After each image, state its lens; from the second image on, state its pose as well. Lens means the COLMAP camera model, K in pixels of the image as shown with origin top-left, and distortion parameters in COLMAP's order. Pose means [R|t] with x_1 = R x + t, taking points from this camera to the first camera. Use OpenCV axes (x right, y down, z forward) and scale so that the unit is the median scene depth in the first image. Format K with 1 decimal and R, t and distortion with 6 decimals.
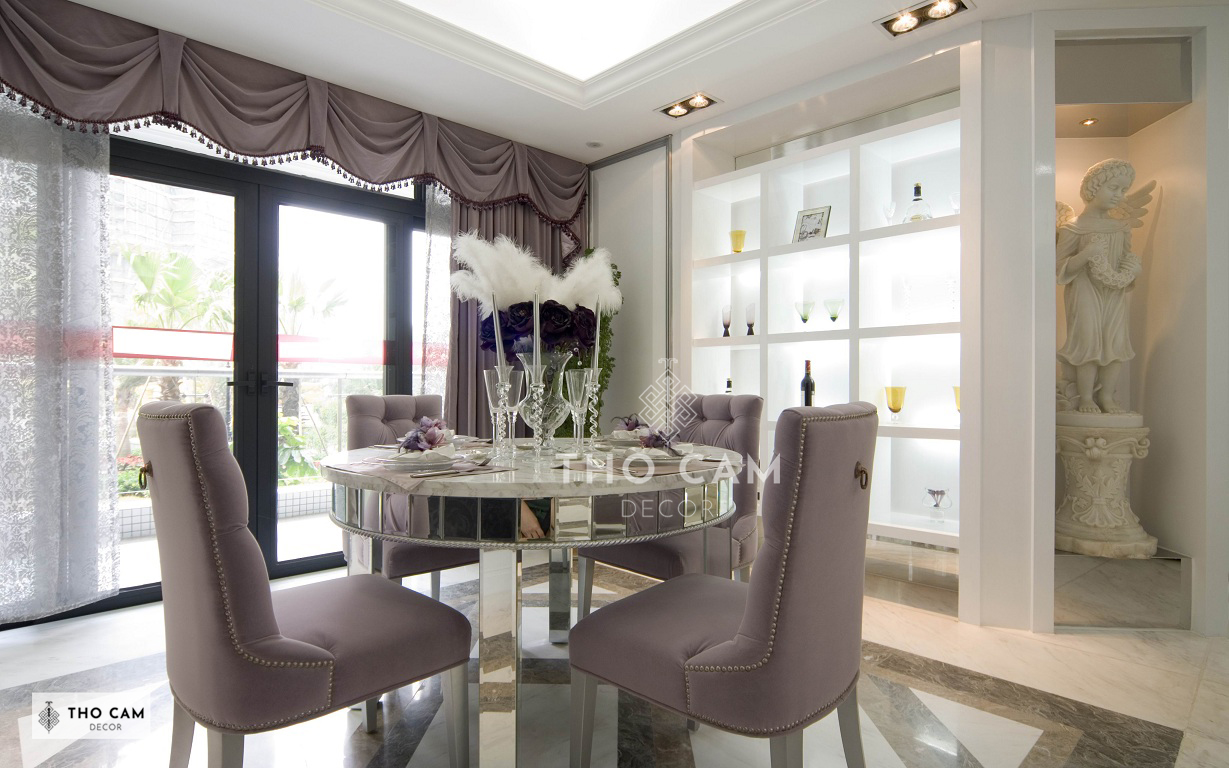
lens RADIAL K [[655.1, 0, 612.7], [0, 655.1, 384.9], [0, 0, 1]] dist [-0.013234, 0.001779]
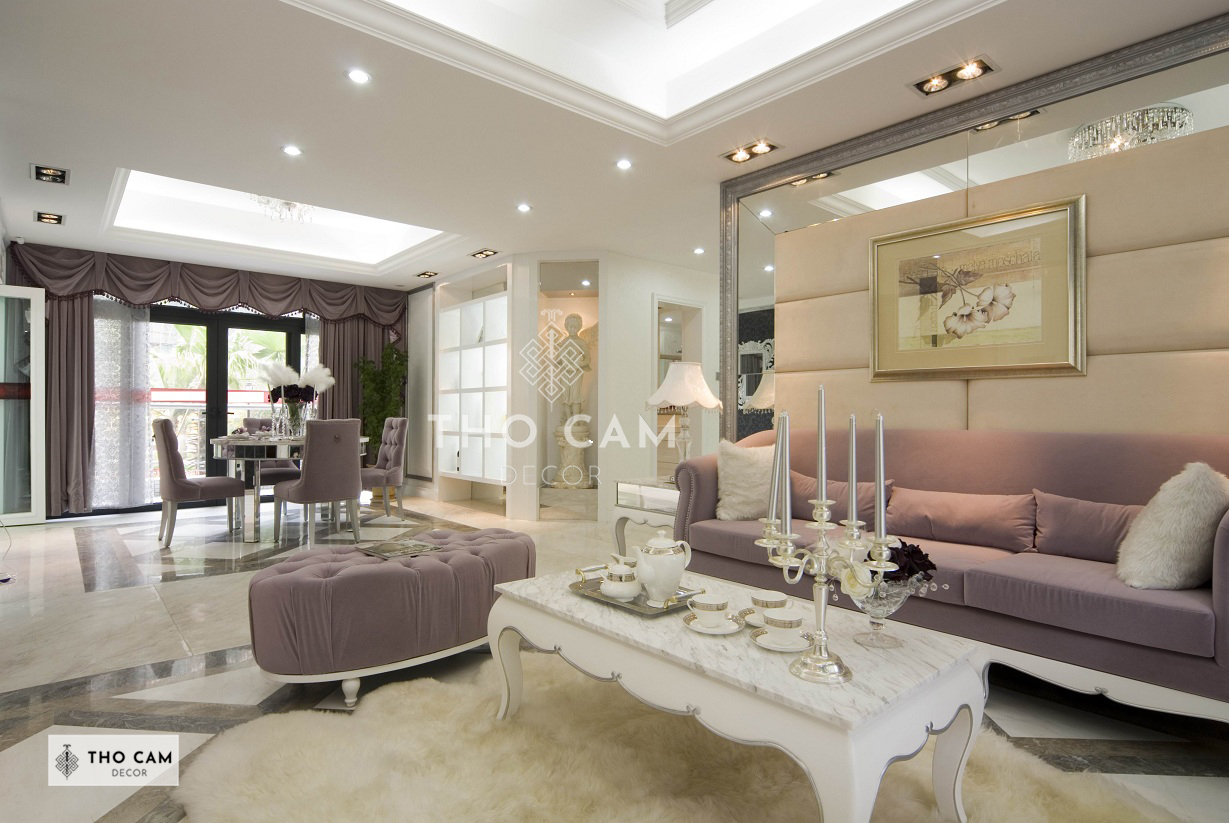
lens RADIAL K [[655.4, 0, 611.8], [0, 655.4, 412.0], [0, 0, 1]] dist [-0.008300, -0.003302]
pose [[0.998204, -0.000199, -0.059910, 0.998494], [0.000044, 0.999997, -0.002583, 0.000379], [0.059911, 0.002576, 0.998200, -1.209363]]
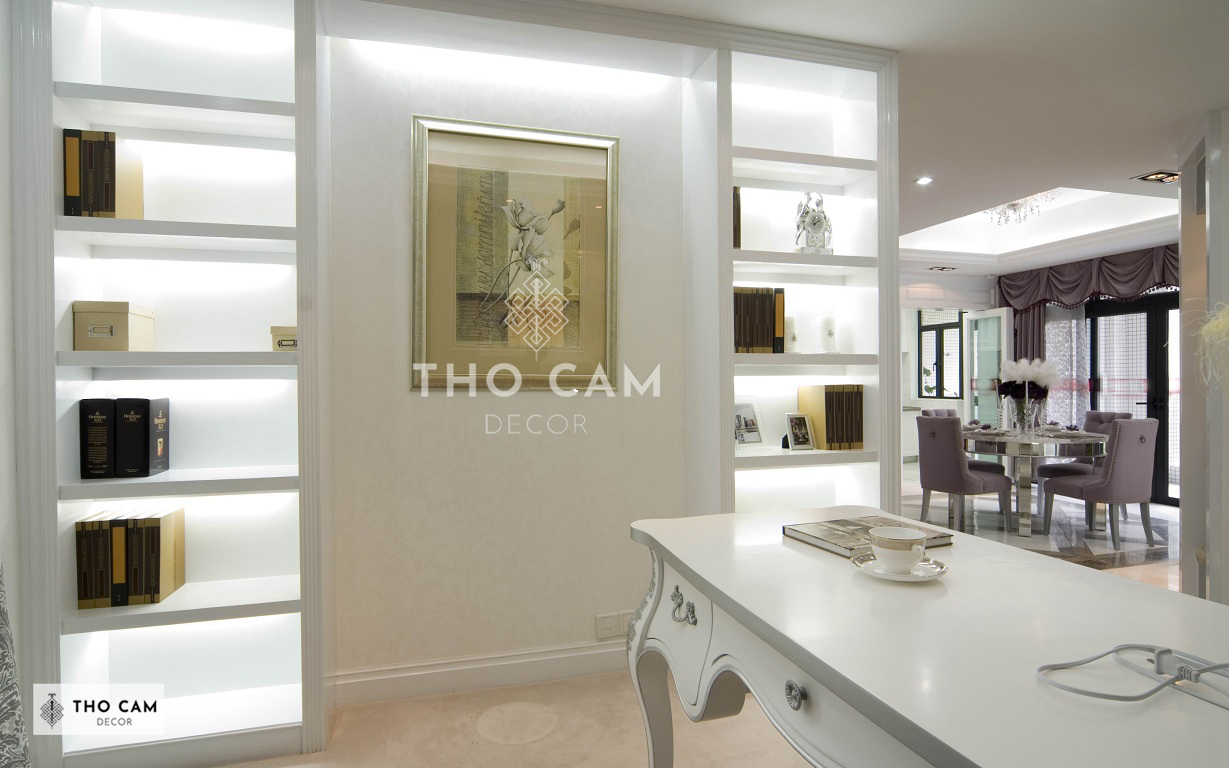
lens RADIAL K [[655.1, 0, 612.7], [0, 655.1, 384.9], [0, 0, 1]] dist [-0.013234, 0.001779]
pose [[-0.474971, 0.004480, -0.879990, 2.255845], [0.007190, 0.999973, 0.001210, -0.085999], [0.879972, -0.005753, -0.474990, 0.553965]]
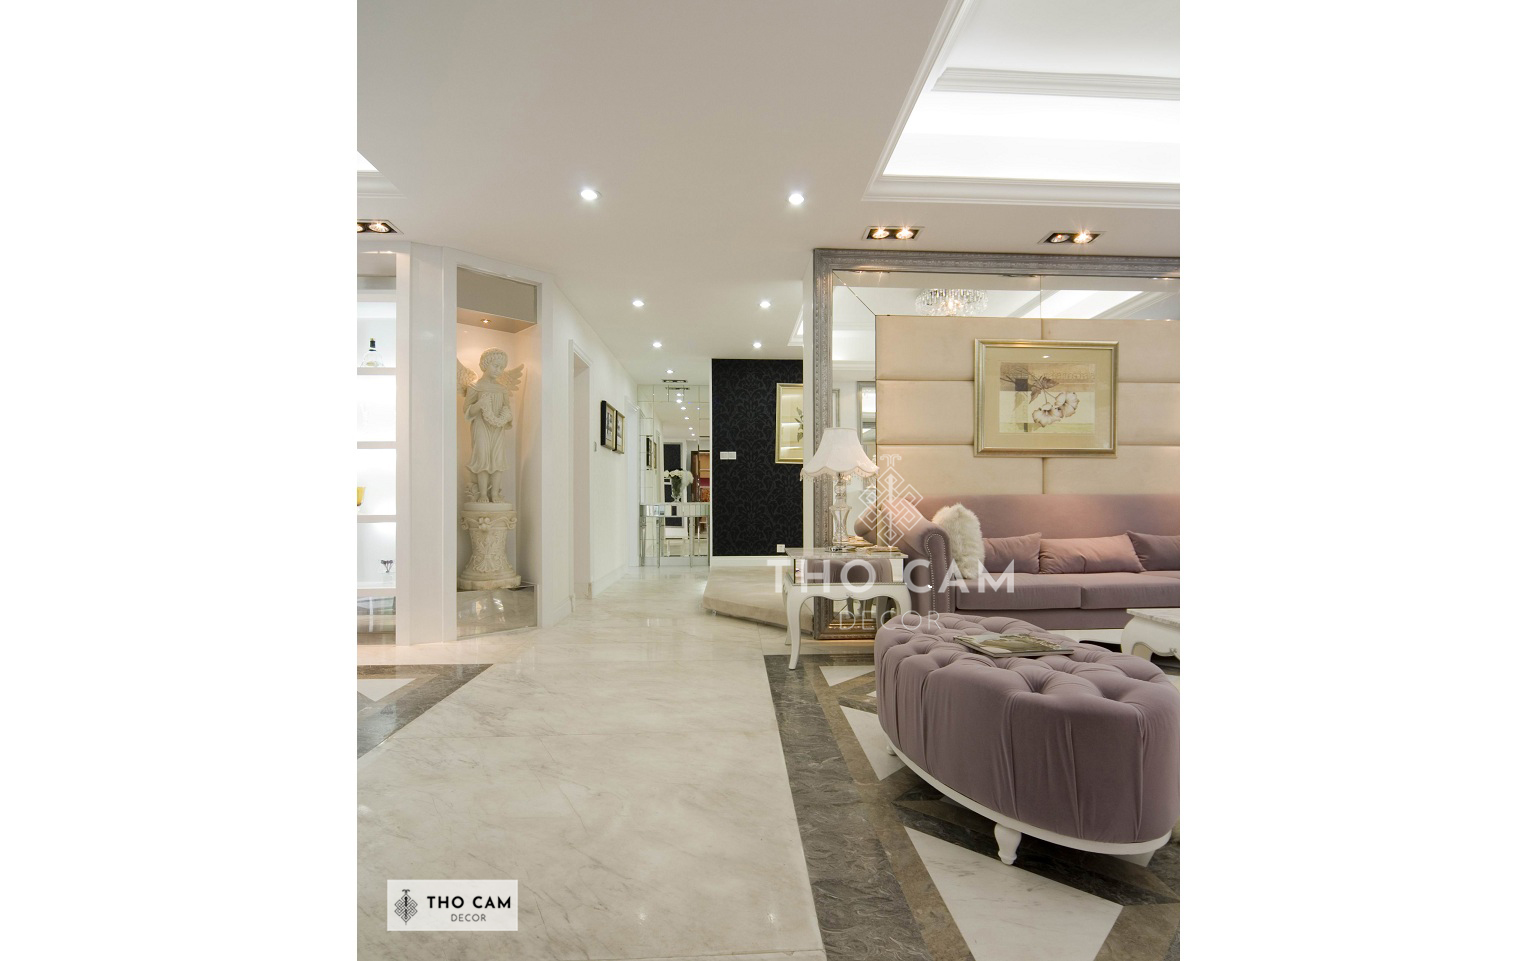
lens RADIAL K [[654.1, 0, 770.1], [0, 654.1, 497.3], [0, 0, 1]] dist [-0.012281, 0.000111]
pose [[0.651460, -0.003031, 0.758677, -0.030460], [0.004834, 0.999988, -0.000156, 0.031929], [-0.758668, 0.003769, 0.651467, -0.575164]]
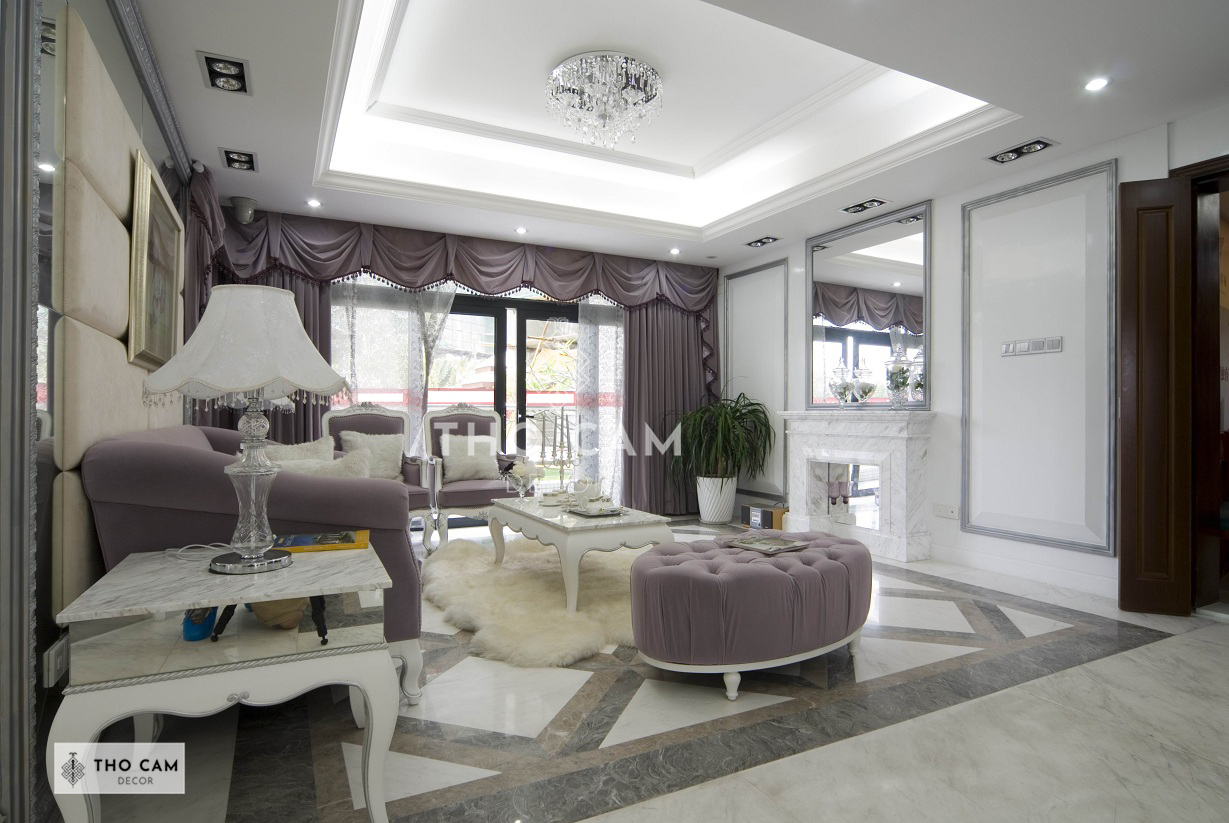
lens RADIAL K [[655.4, 0, 611.8], [0, 655.4, 412.0], [0, 0, 1]] dist [-0.008300, -0.003302]
pose [[-0.955865, -0.005723, 0.293749, 0.586896], [-0.006866, 0.999972, -0.002861, 0.001033], [-0.293725, -0.004752, -0.955878, 0.649529]]
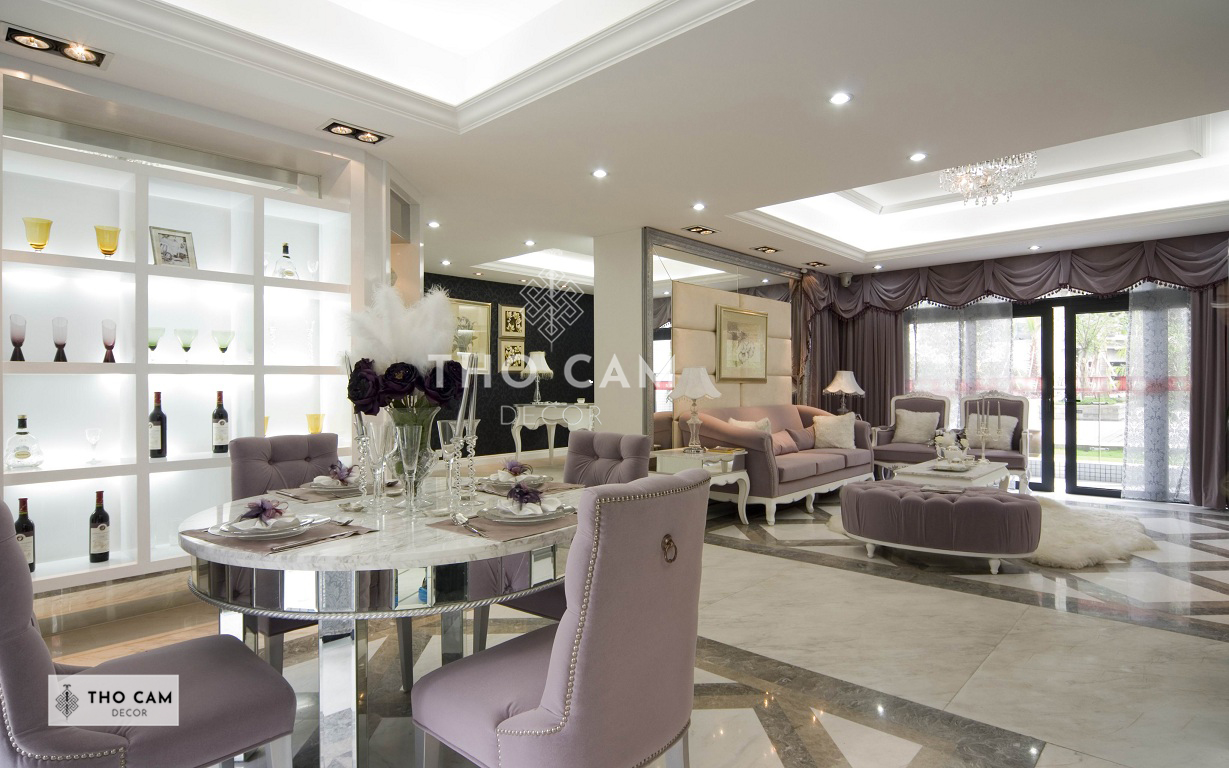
lens RADIAL K [[655.1, 0, 612.7], [0, 655.1, 384.9], [0, 0, 1]] dist [-0.013234, 0.001779]
pose [[-0.056465, -0.003009, 0.998400, -0.804638], [0.003826, 0.999987, 0.003230, -0.059560], [-0.998397, 0.004002, -0.056452, 0.522127]]
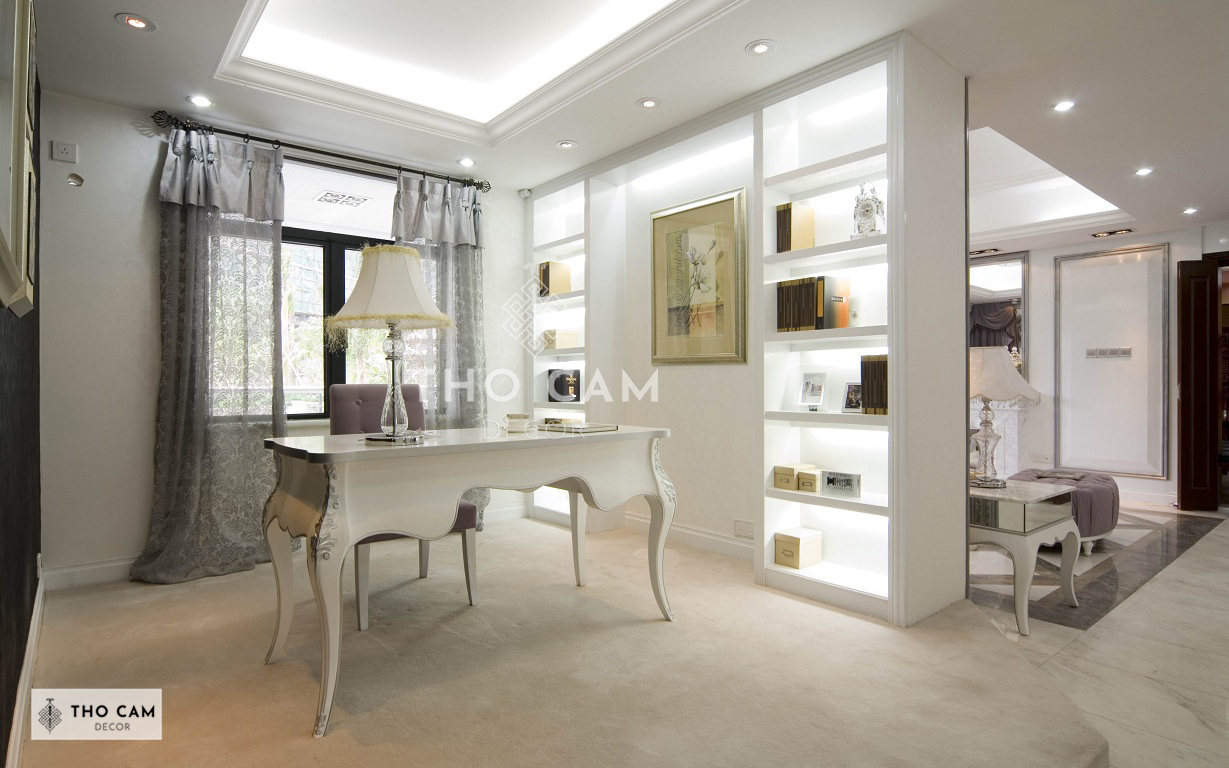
lens RADIAL K [[655.1, 0, 612.7], [0, 655.1, 384.9], [0, 0, 1]] dist [-0.013234, 0.001779]
pose [[-0.996621, -0.002598, 0.082092, 1.637483], [-0.002446, 0.999995, 0.001952, -0.039462], [-0.082097, 0.001745, -0.996623, 1.398995]]
